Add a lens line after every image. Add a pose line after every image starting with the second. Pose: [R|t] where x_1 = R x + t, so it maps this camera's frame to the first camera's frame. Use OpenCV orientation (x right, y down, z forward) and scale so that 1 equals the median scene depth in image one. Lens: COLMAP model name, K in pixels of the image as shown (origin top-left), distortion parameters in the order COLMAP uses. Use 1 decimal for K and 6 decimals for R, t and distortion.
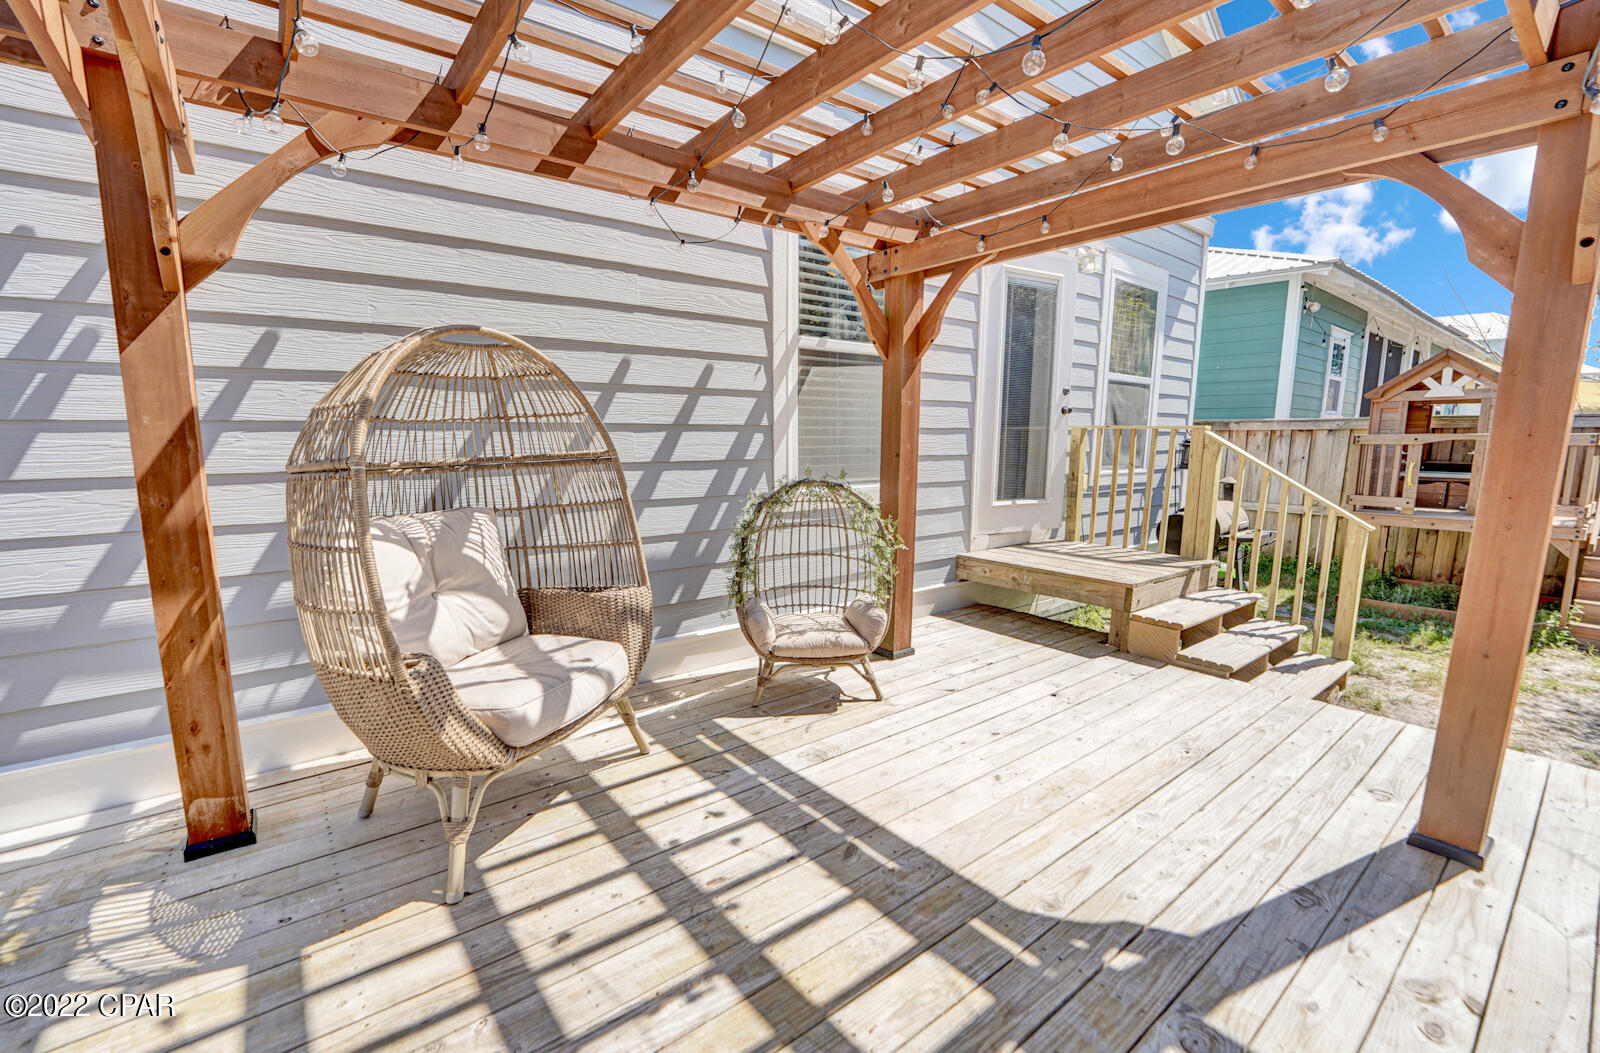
lens RADIAL K [[684.6, 0, 769.0], [0, 684.6, 555.0], [0, 0, 1]] dist [-0.029082, 0.000073]
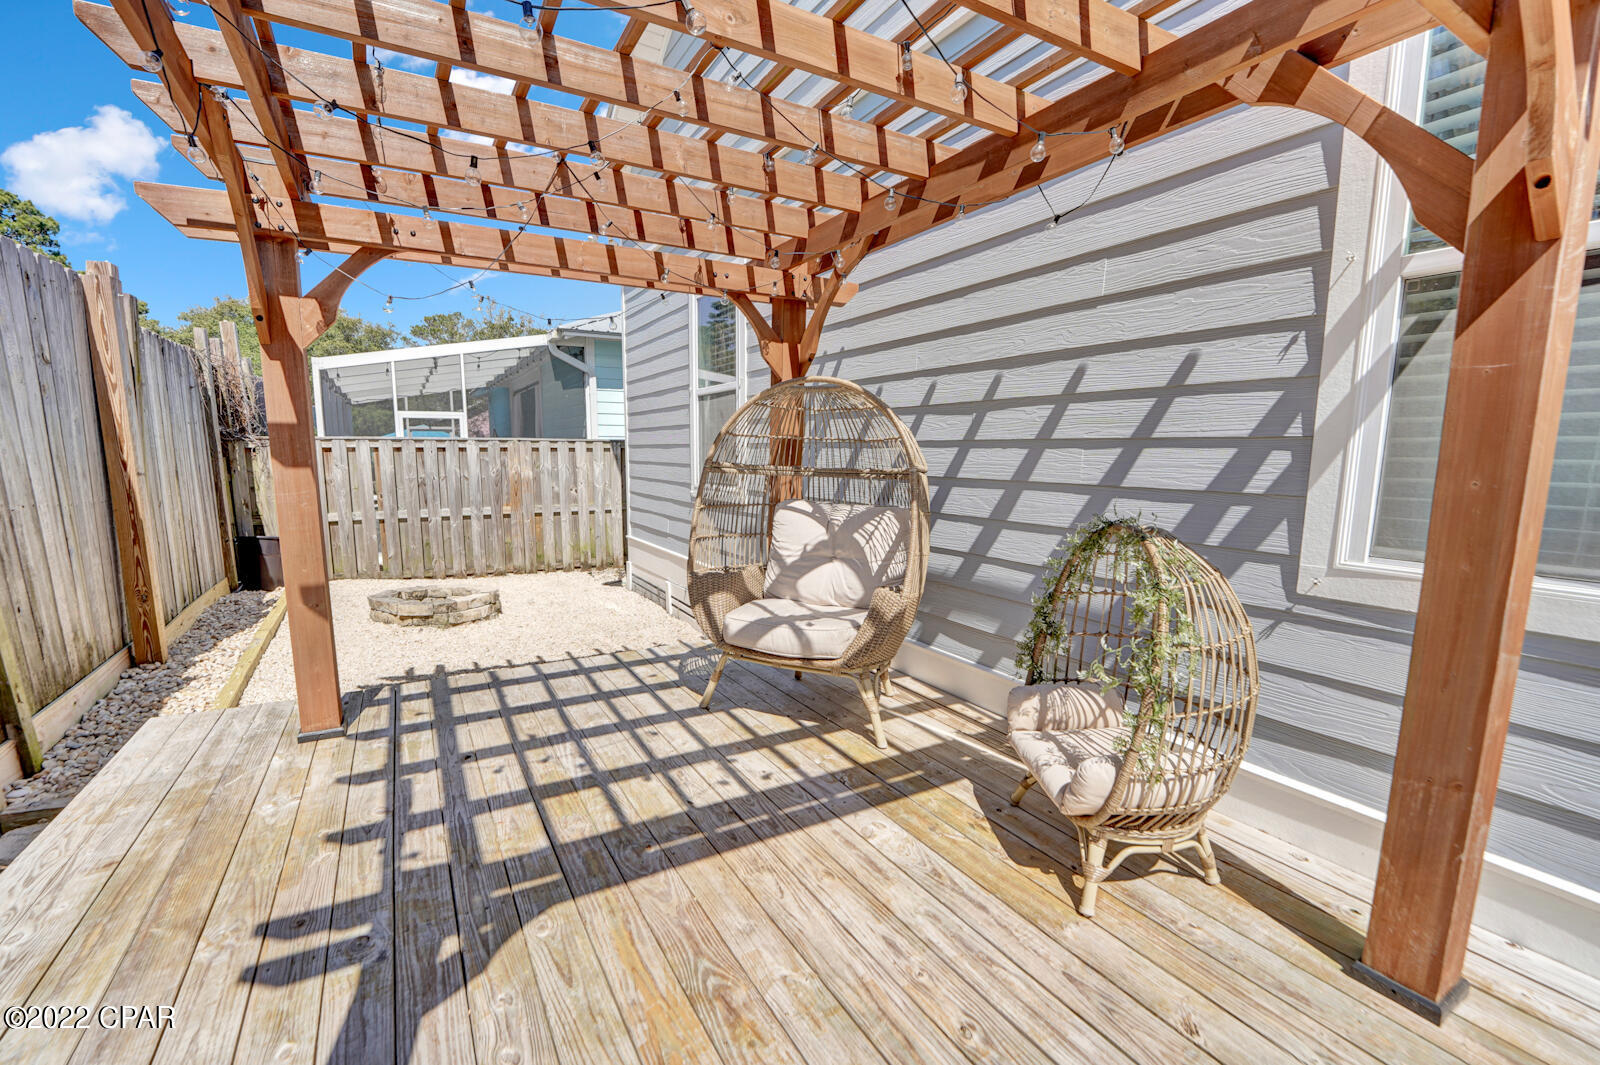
lens RADIAL K [[696.7, 0, 788.2], [0, 696.7, 554.5], [0, 0, 1]] dist [-0.029454, 0.000387]
pose [[-0.145239, 0.150673, -0.977857, 0.999792], [-0.165678, 0.970677, 0.174174, -0.198263], [0.975426, 0.187306, -0.116017, 1.076129]]
